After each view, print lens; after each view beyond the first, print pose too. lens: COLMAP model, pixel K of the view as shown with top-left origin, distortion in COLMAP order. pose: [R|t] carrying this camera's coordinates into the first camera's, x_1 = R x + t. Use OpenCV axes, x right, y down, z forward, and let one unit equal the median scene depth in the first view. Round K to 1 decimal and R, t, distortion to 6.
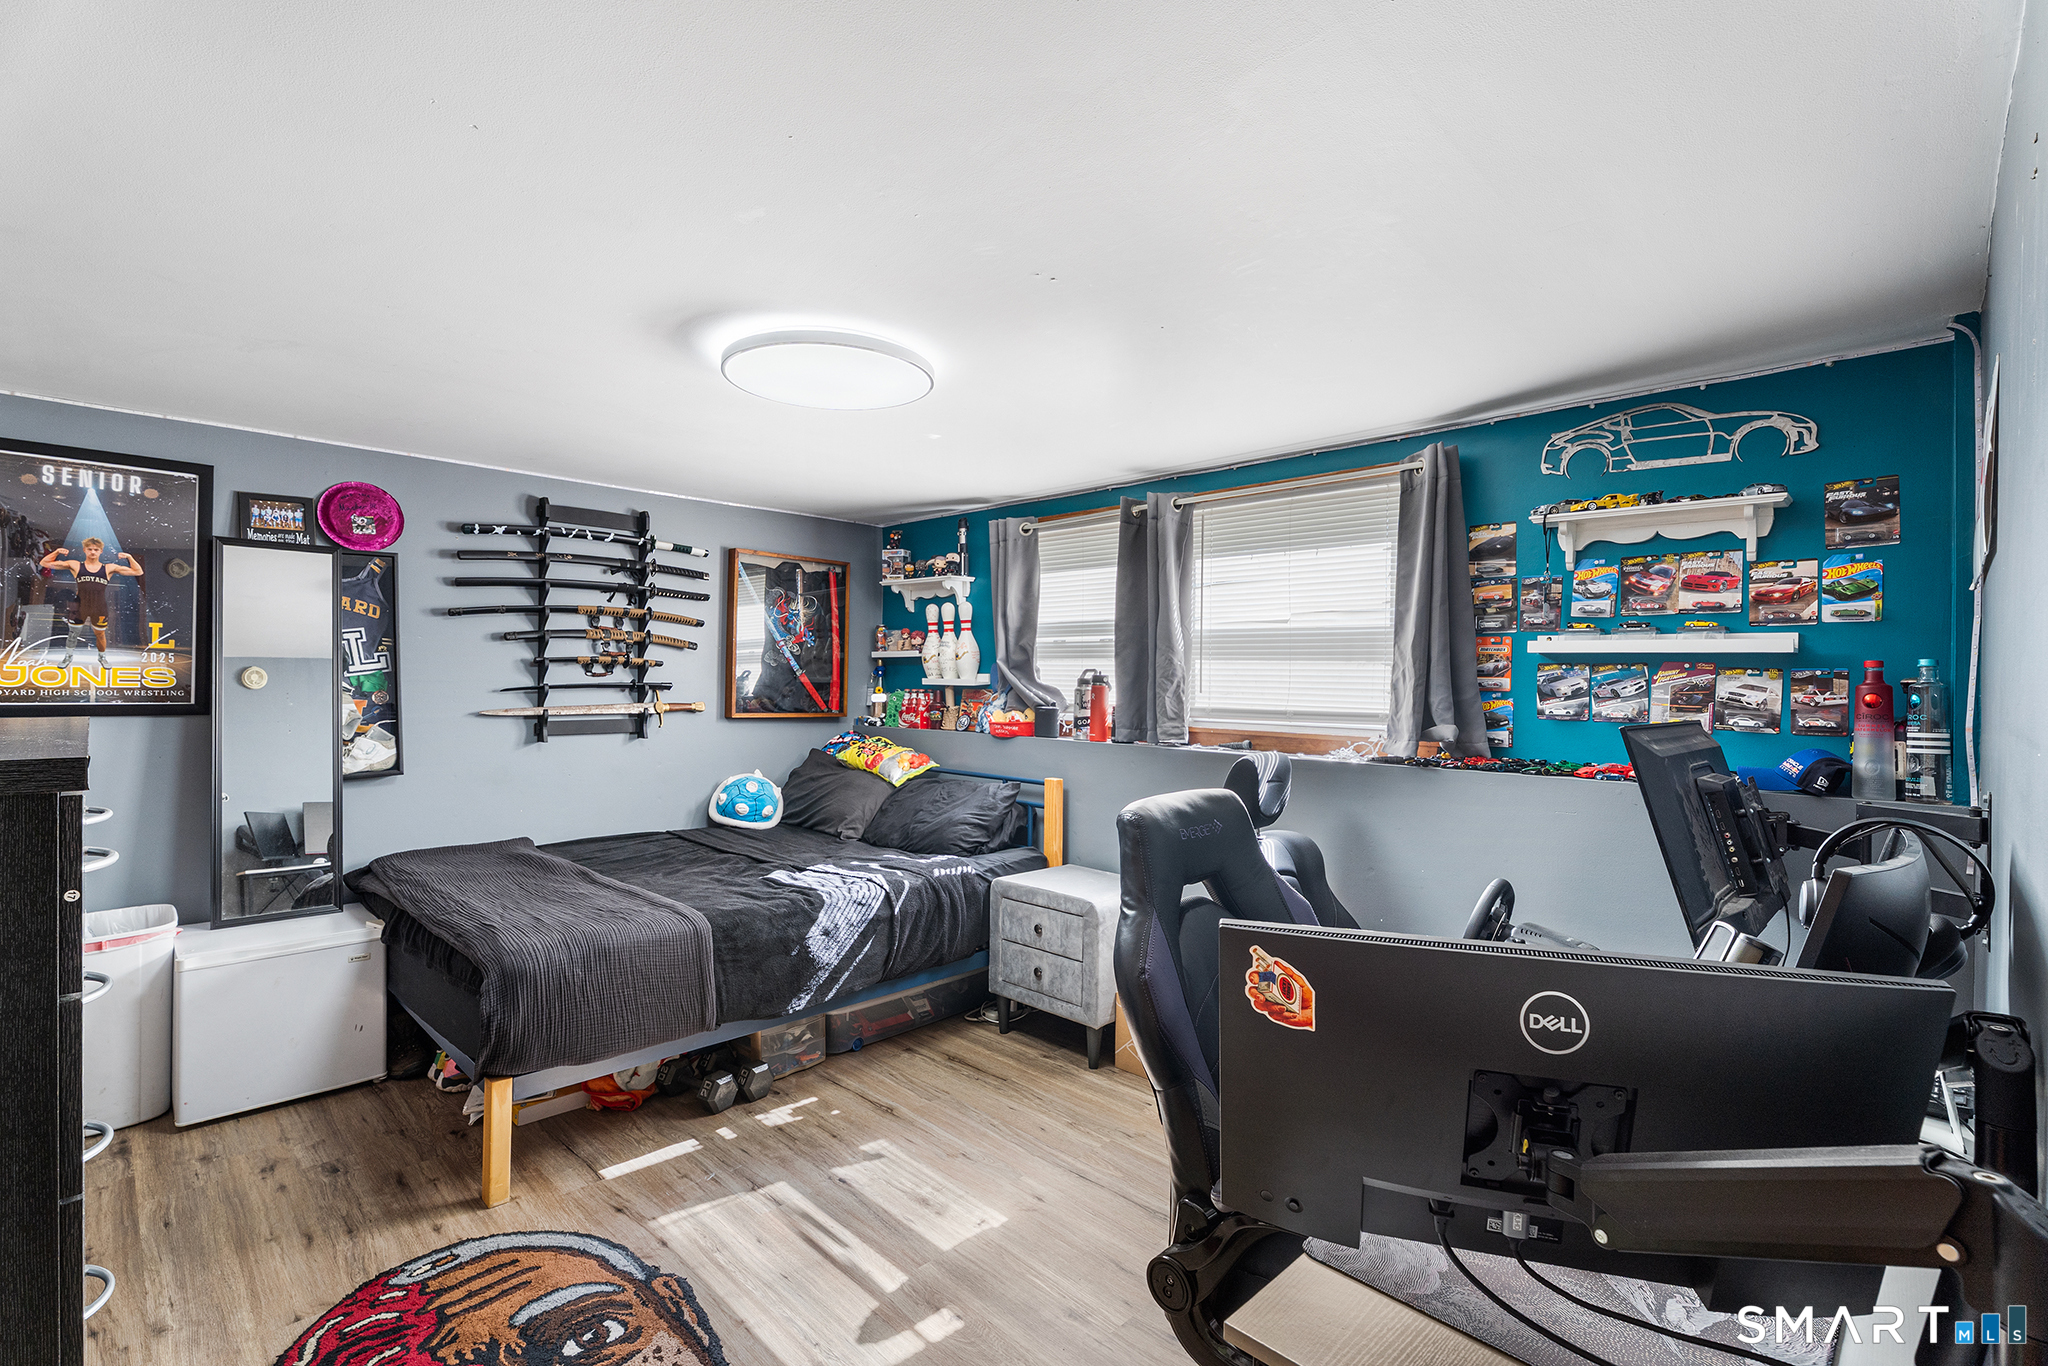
lens RADIAL K [[940.4, 0, 1019.4], [0, 940.4, 678.5], [0, 0, 1]] dist [-0.006319, 0.000073]
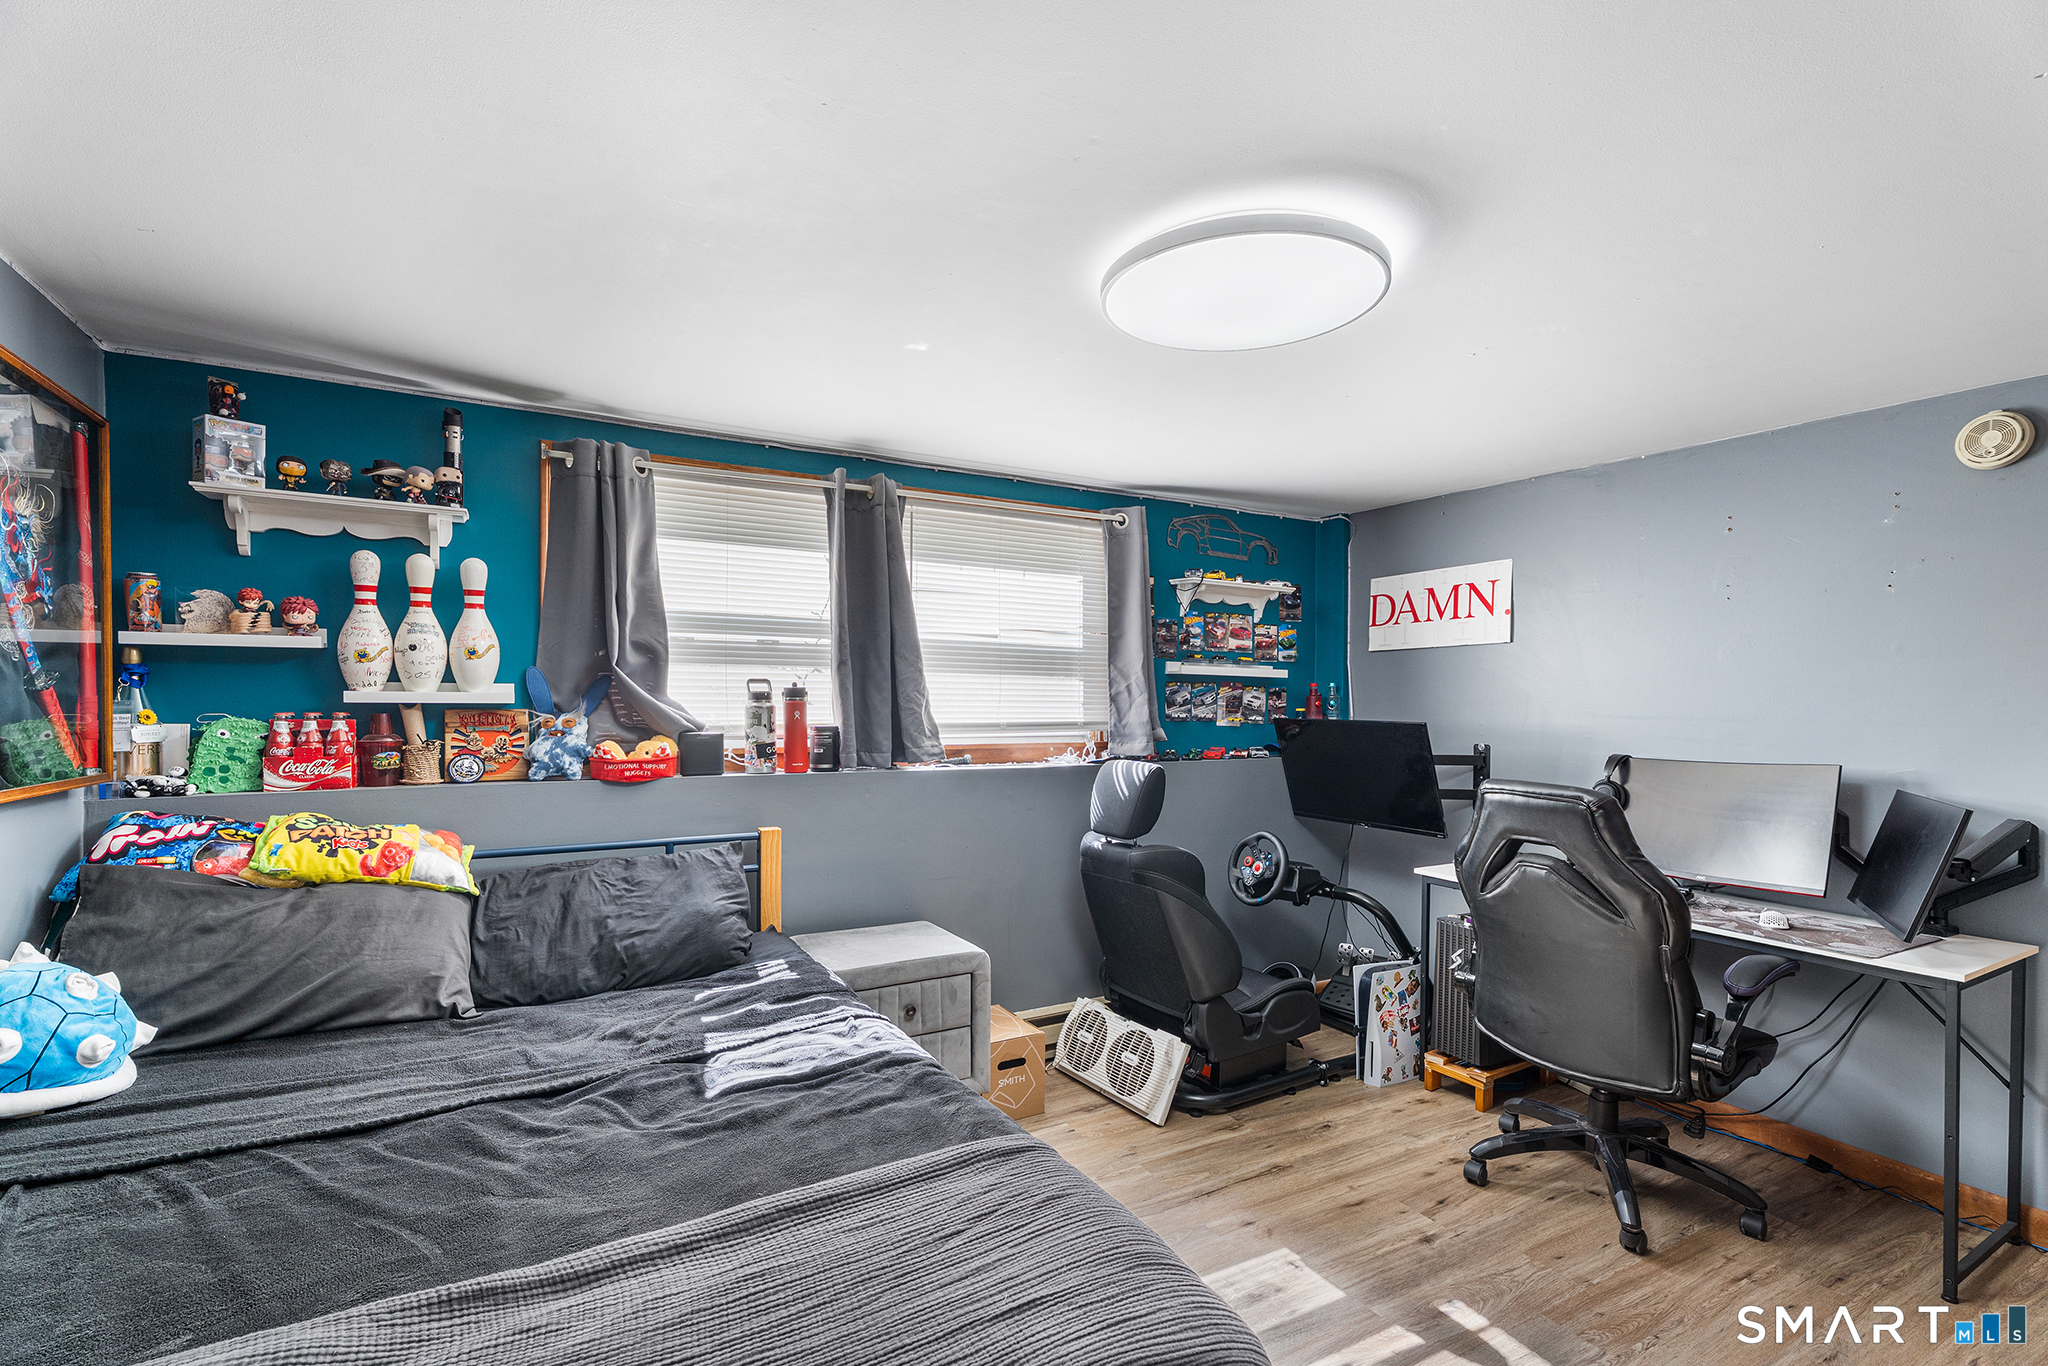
lens RADIAL K [[940.4, 0, 1021.7], [0, 940.4, 702.0], [0, 0, 1]] dist [-0.006319, 0.000073]
pose [[0.255710, -0.014075, 0.966651, -0.697950], [-0.003754, 0.999872, 0.015552, -0.005084], [-0.966746, -0.007606, 0.255624, 0.698879]]
